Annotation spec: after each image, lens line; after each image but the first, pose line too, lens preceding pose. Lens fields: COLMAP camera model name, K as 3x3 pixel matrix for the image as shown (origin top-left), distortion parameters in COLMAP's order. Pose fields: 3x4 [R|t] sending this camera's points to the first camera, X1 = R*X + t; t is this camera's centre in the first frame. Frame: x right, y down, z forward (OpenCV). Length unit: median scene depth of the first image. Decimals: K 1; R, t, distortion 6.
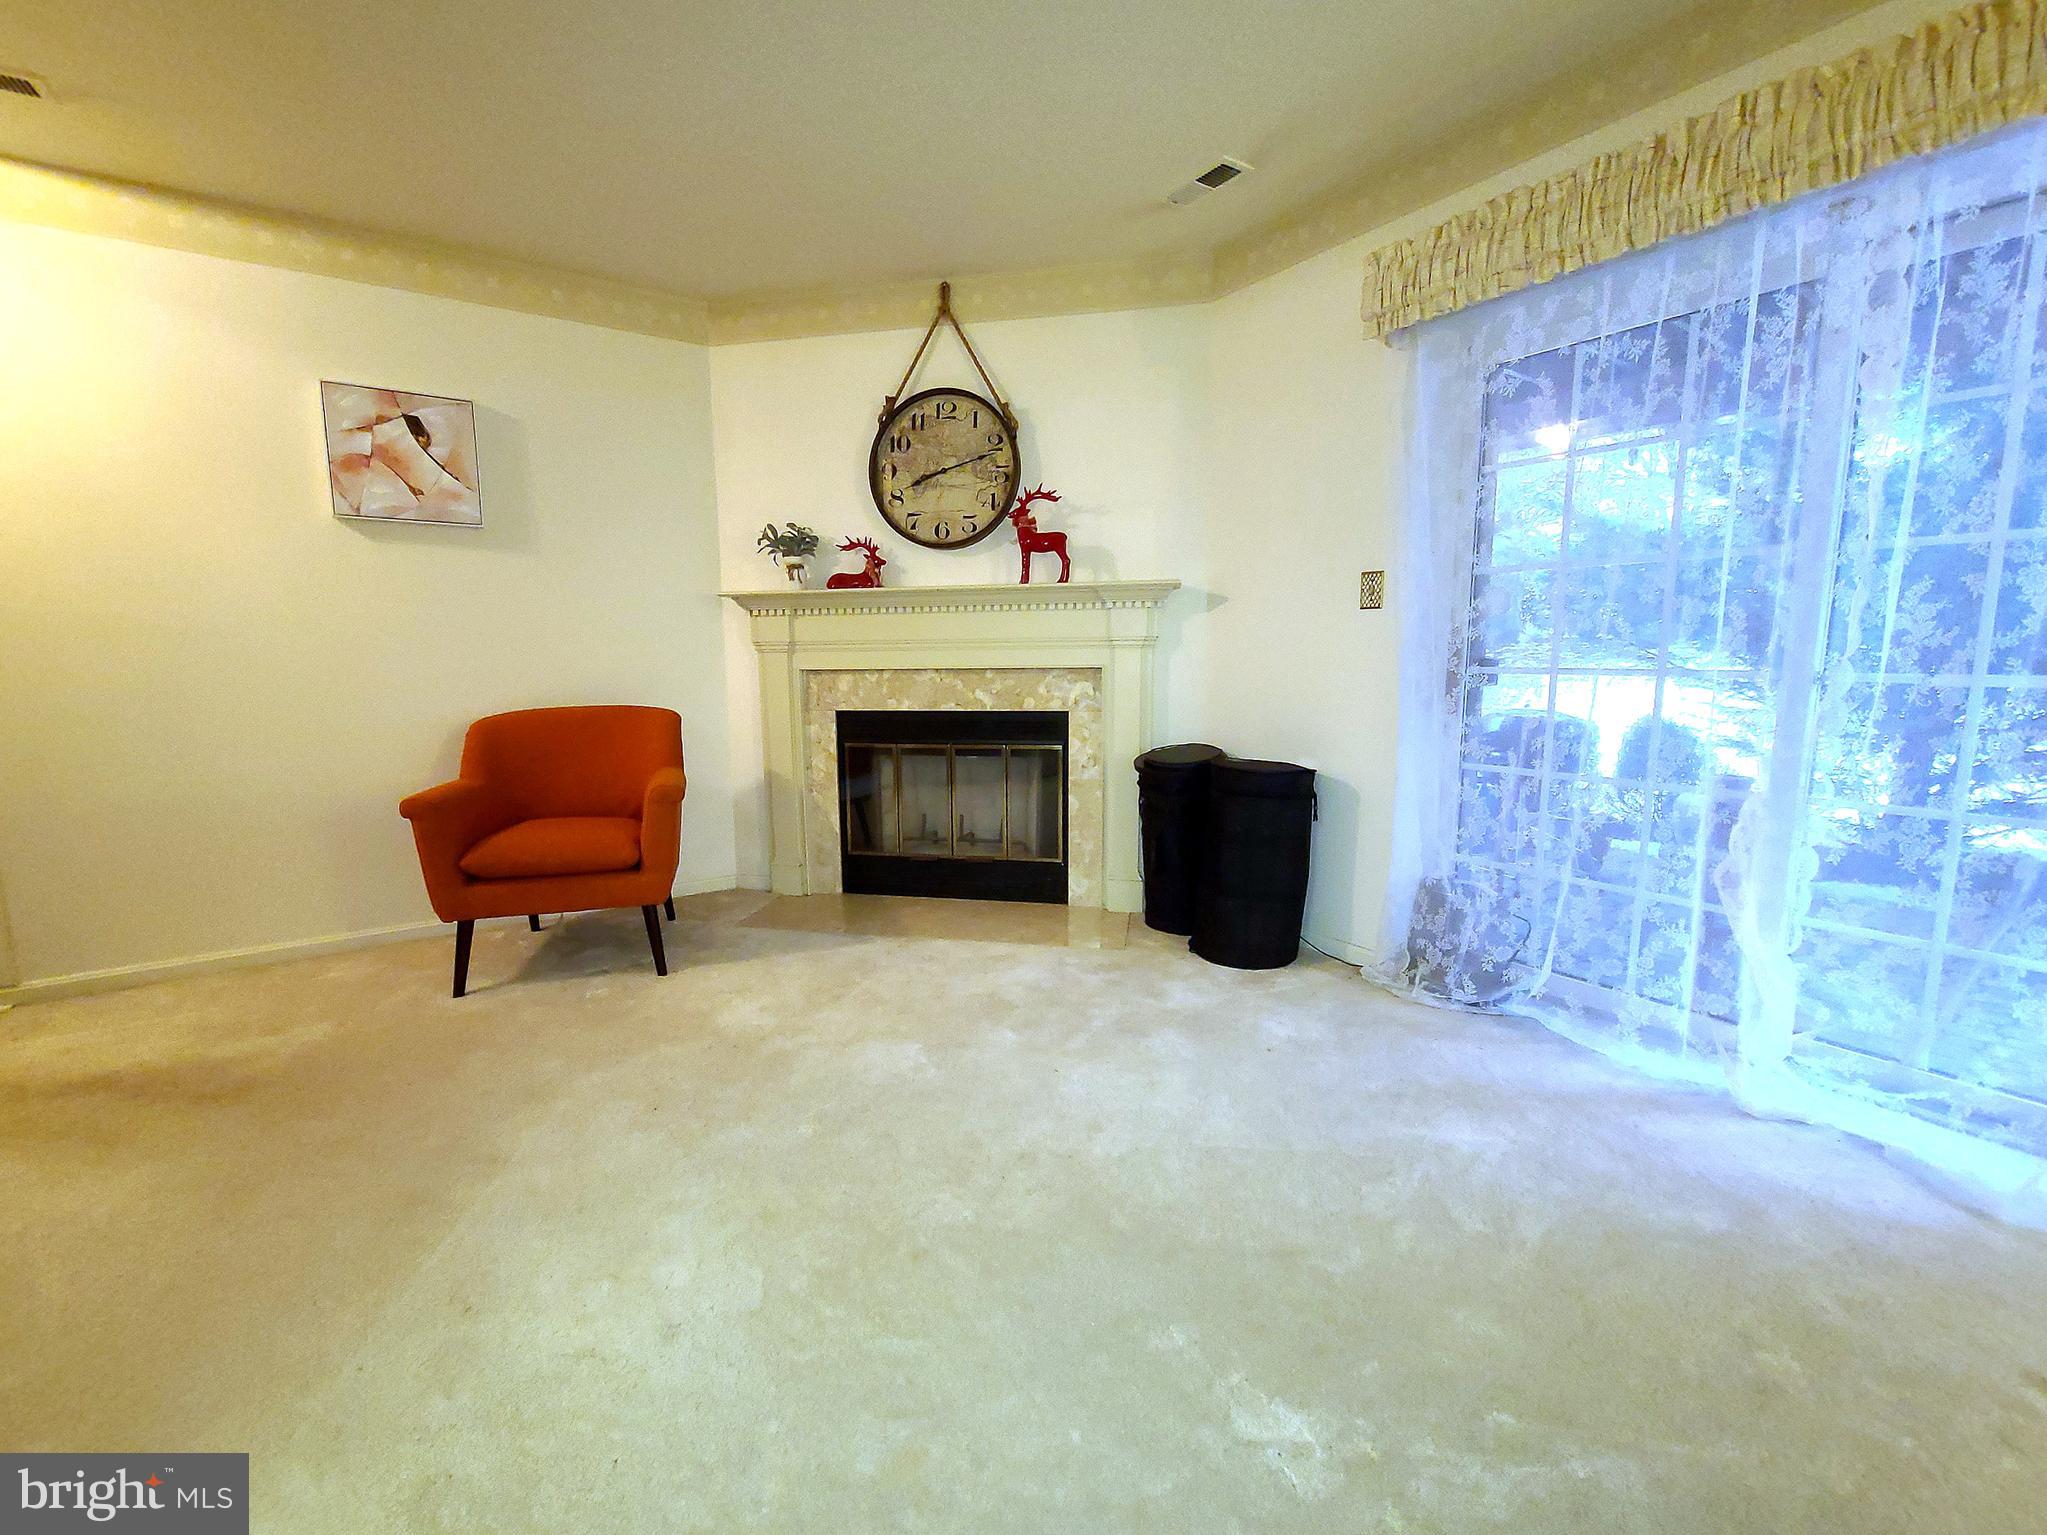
lens RADIAL K [[870.9, 0, 1004.0], [0, 870.9, 774.9], [0, 0, 1]] dist [-0.000954, -0.000139]
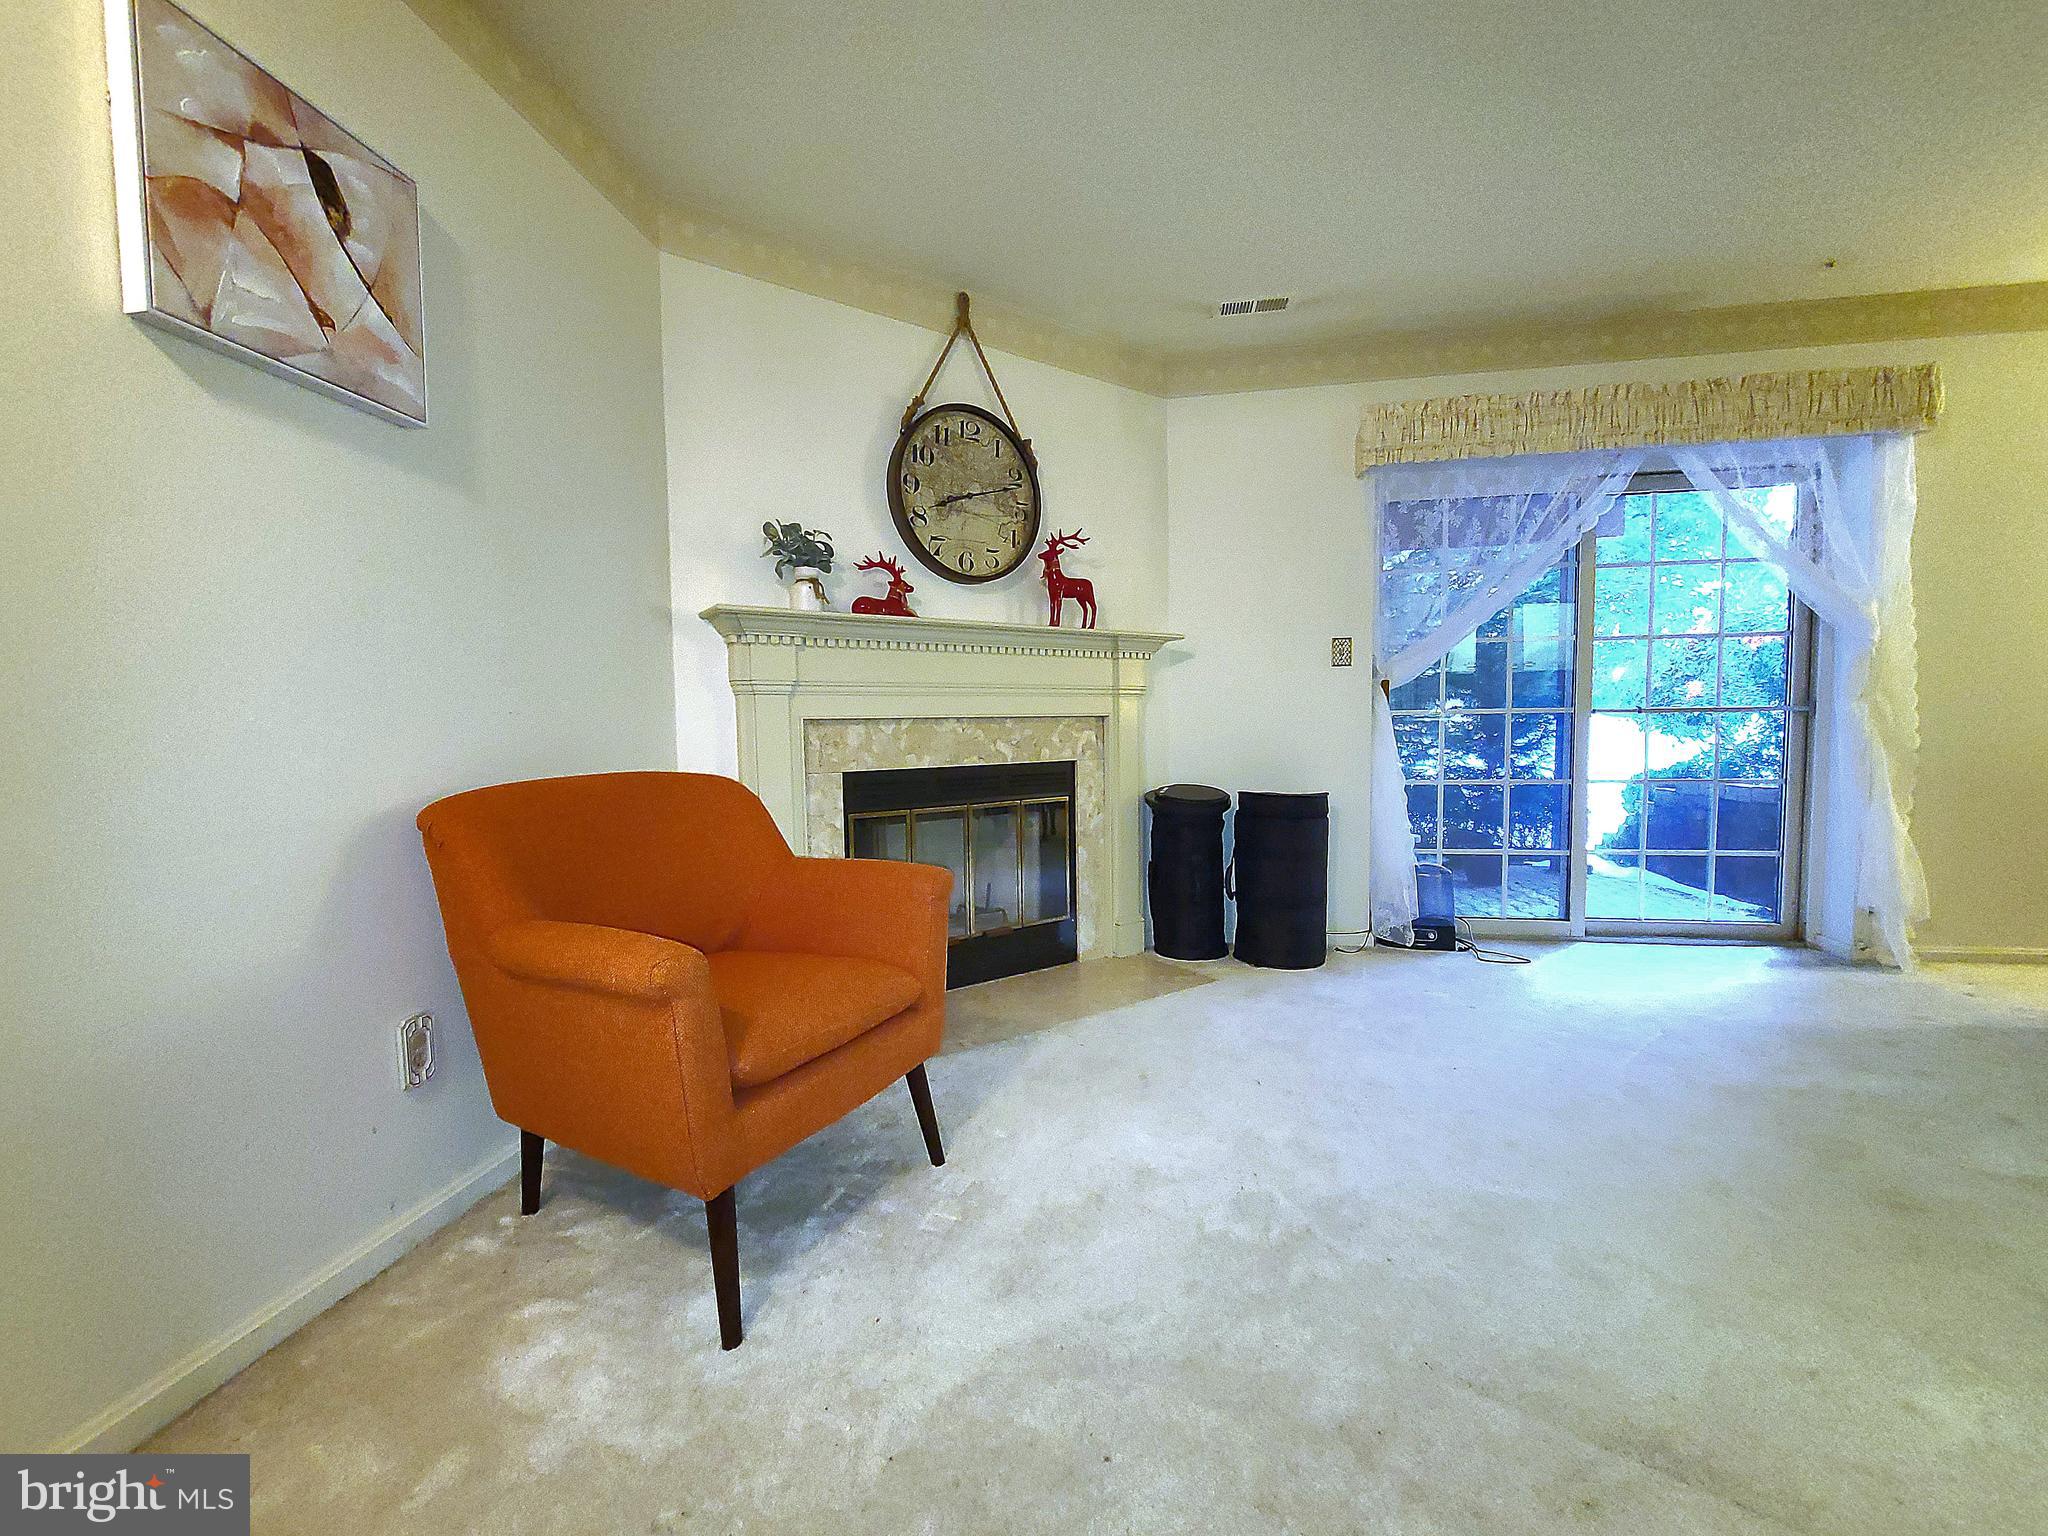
lens RADIAL K [[842.4, 0, 1003.9], [0, 842.4, 773.8], [0, 0, 1]] dist [-0.001343, 0.000008]
pose [[0.688584, -0.042607, 0.723904, -0.676359], [0.112750, 0.992422, -0.048838, -0.021394], [-0.716337, 0.115249, 0.688170, 0.413007]]
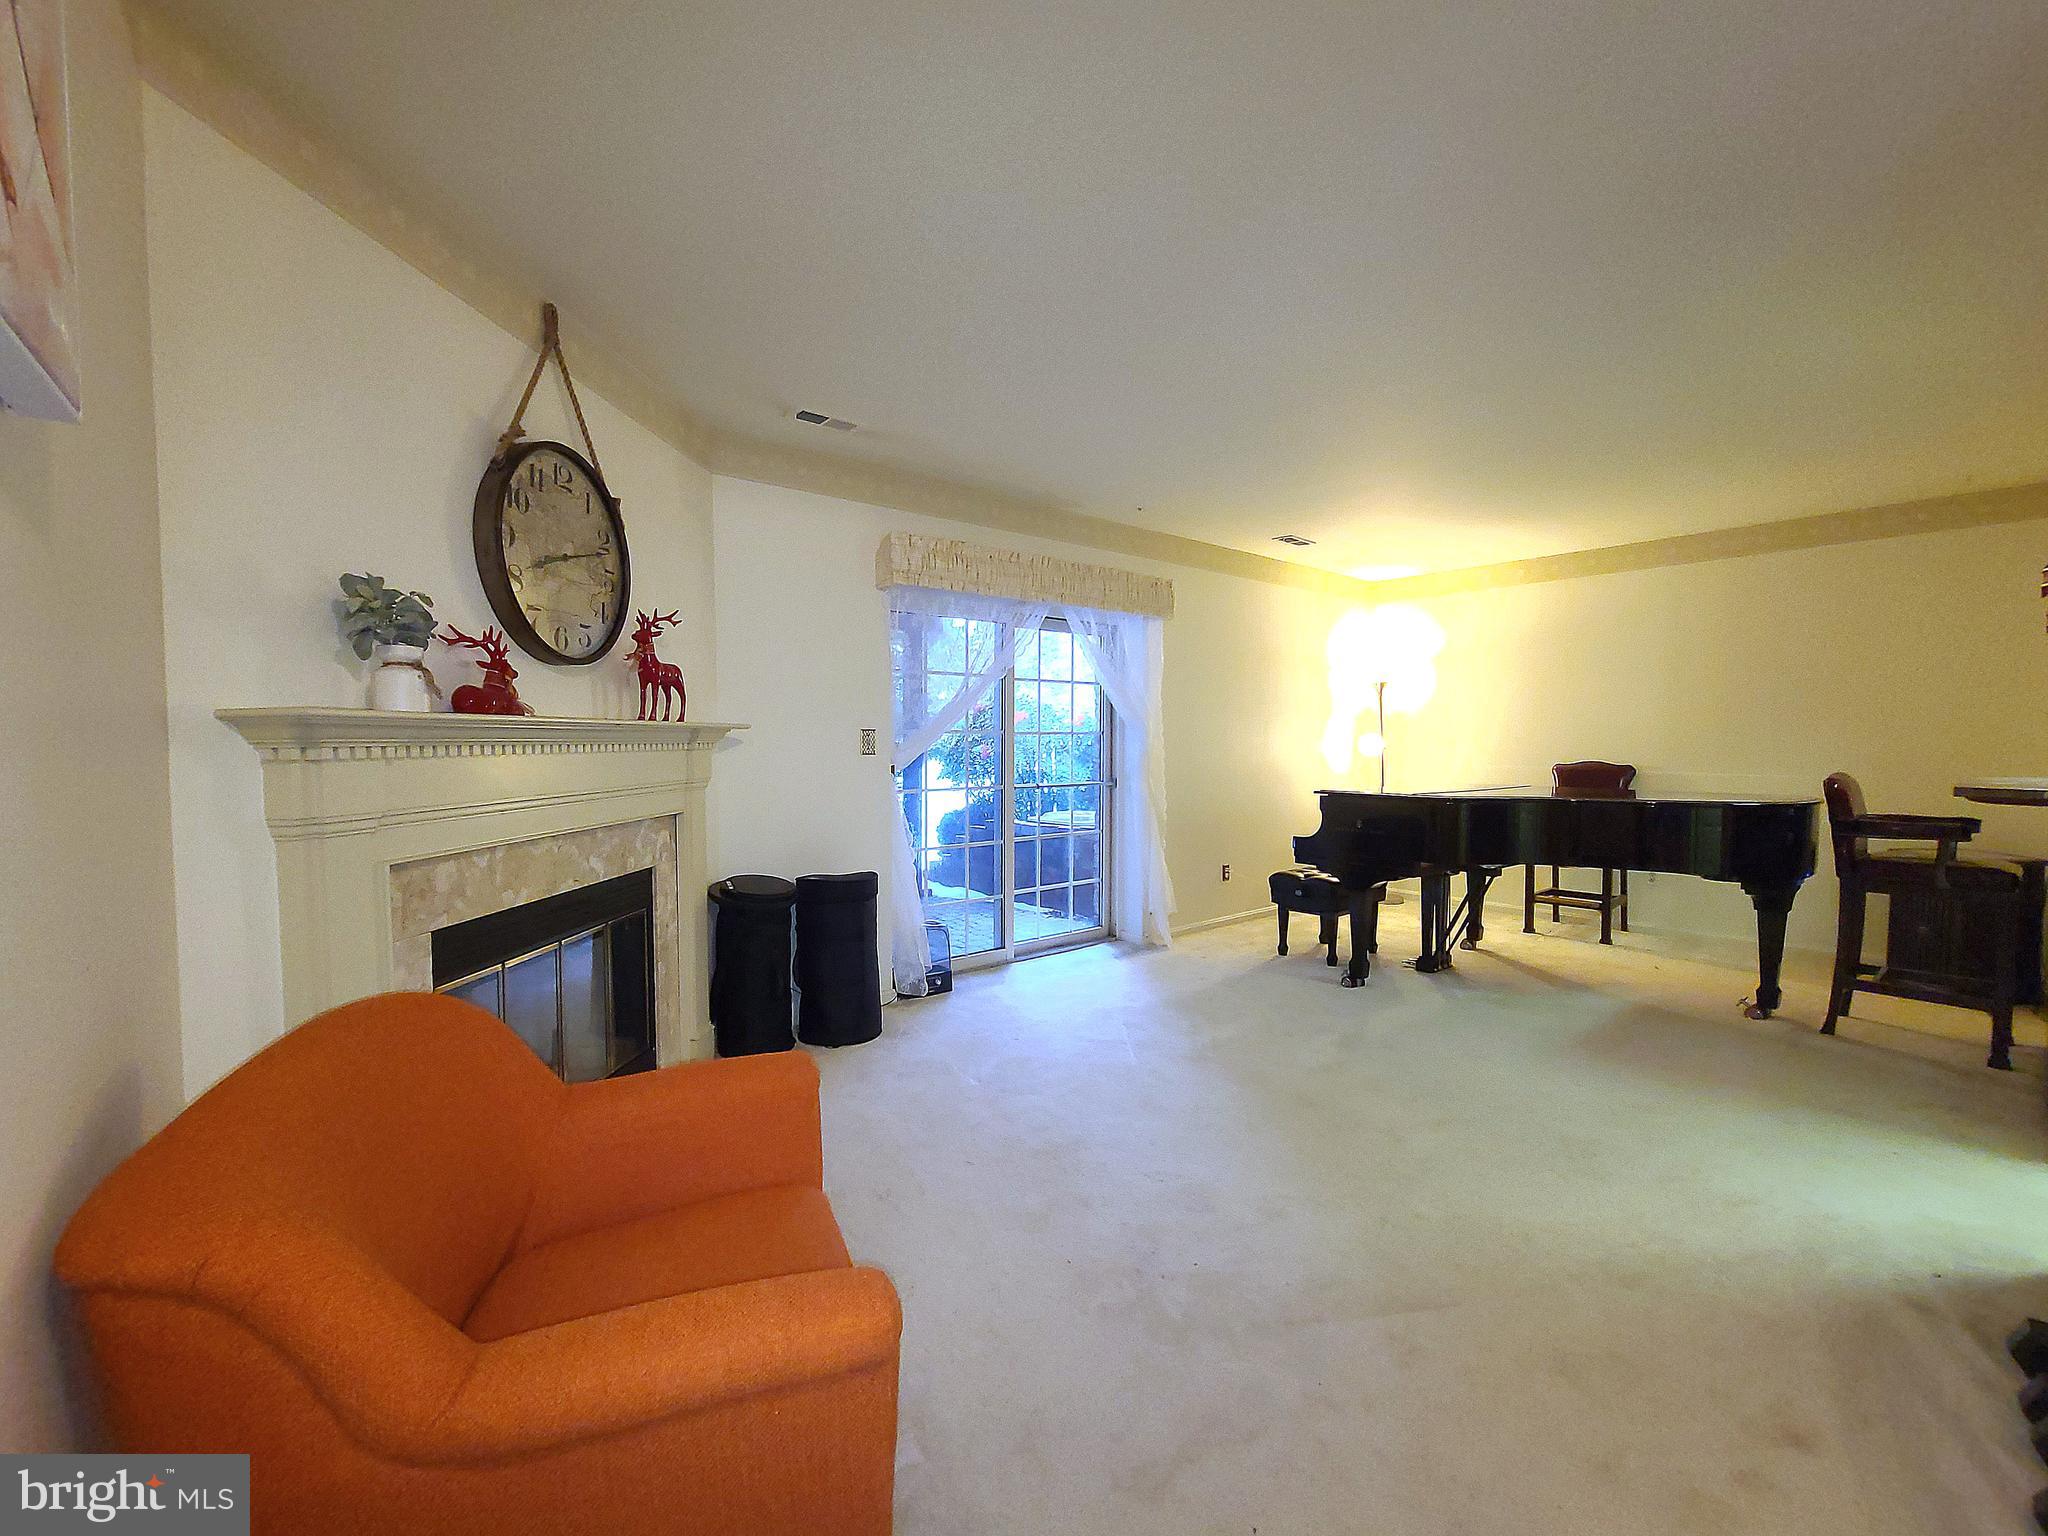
lens RADIAL K [[842.4, 0, 1003.9], [0, 842.4, 773.8], [0, 0, 1]] dist [-0.001343, 0.000008]
pose [[-0.091822, -0.029412, 0.995341, -0.790854], [0.147210, 0.988180, 0.042781, -0.149803], [-0.984834, 0.150452, -0.086406, 0.727697]]
